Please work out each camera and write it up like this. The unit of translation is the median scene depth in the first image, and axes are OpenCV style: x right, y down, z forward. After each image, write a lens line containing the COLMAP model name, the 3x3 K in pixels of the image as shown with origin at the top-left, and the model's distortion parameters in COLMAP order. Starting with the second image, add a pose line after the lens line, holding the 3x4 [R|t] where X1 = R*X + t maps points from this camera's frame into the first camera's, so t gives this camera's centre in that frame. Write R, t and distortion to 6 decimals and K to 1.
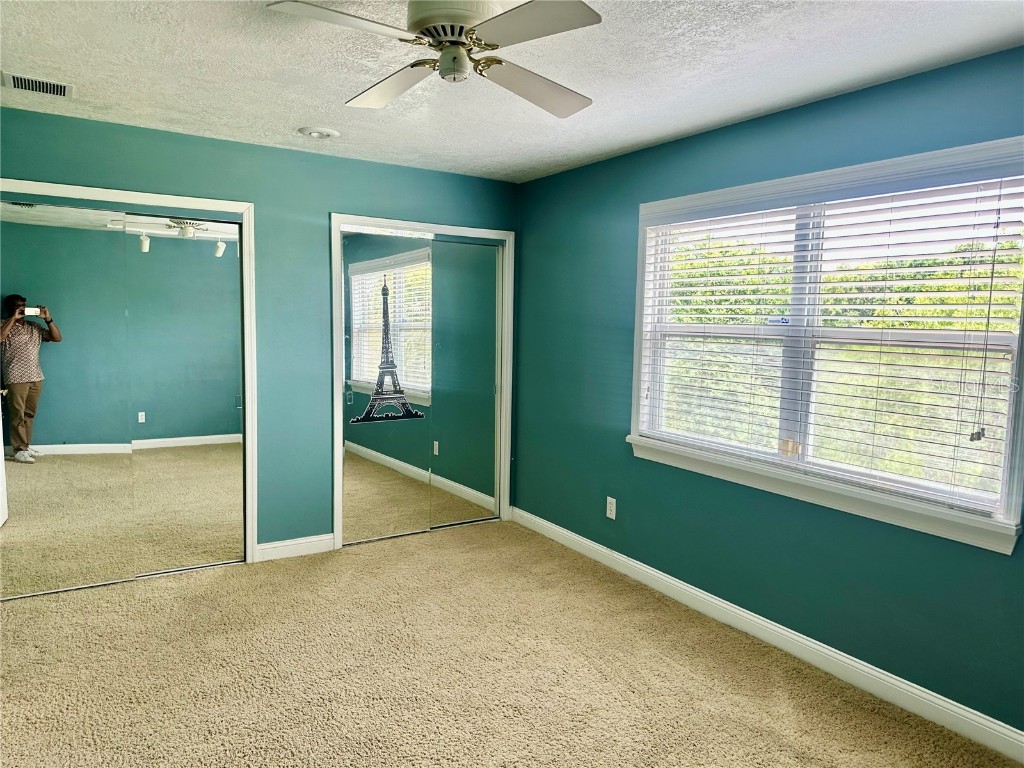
lens RADIAL K [[768.7, 0, 511.2], [0, 768.7, 401.1], [0, 0, 1]] dist [0.000122, 0.000986]
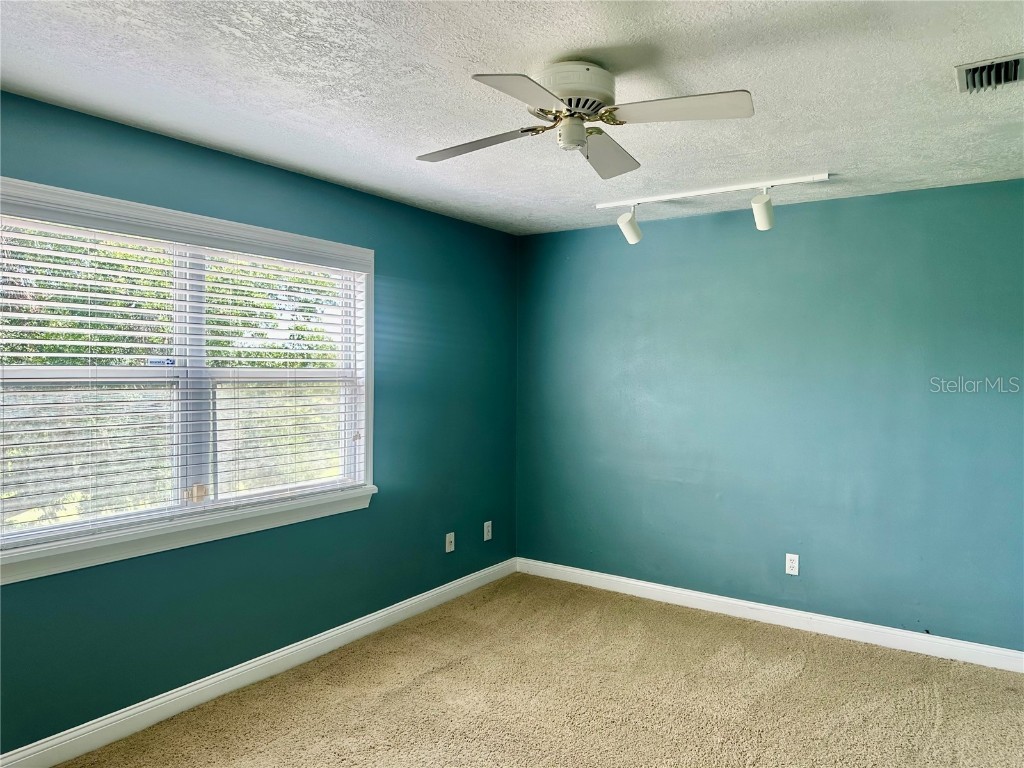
lens RADIAL K [[718.4, 0, 513.2], [0, 718.4, 379.9], [0, 0, 1]] dist [-0.002488, 0.001092]
pose [[-0.440271, -0.048945, 0.896530, -0.636850], [0.072261, 0.993343, 0.089716, -0.137349], [-0.894952, 0.104283, -0.433804, 1.060604]]
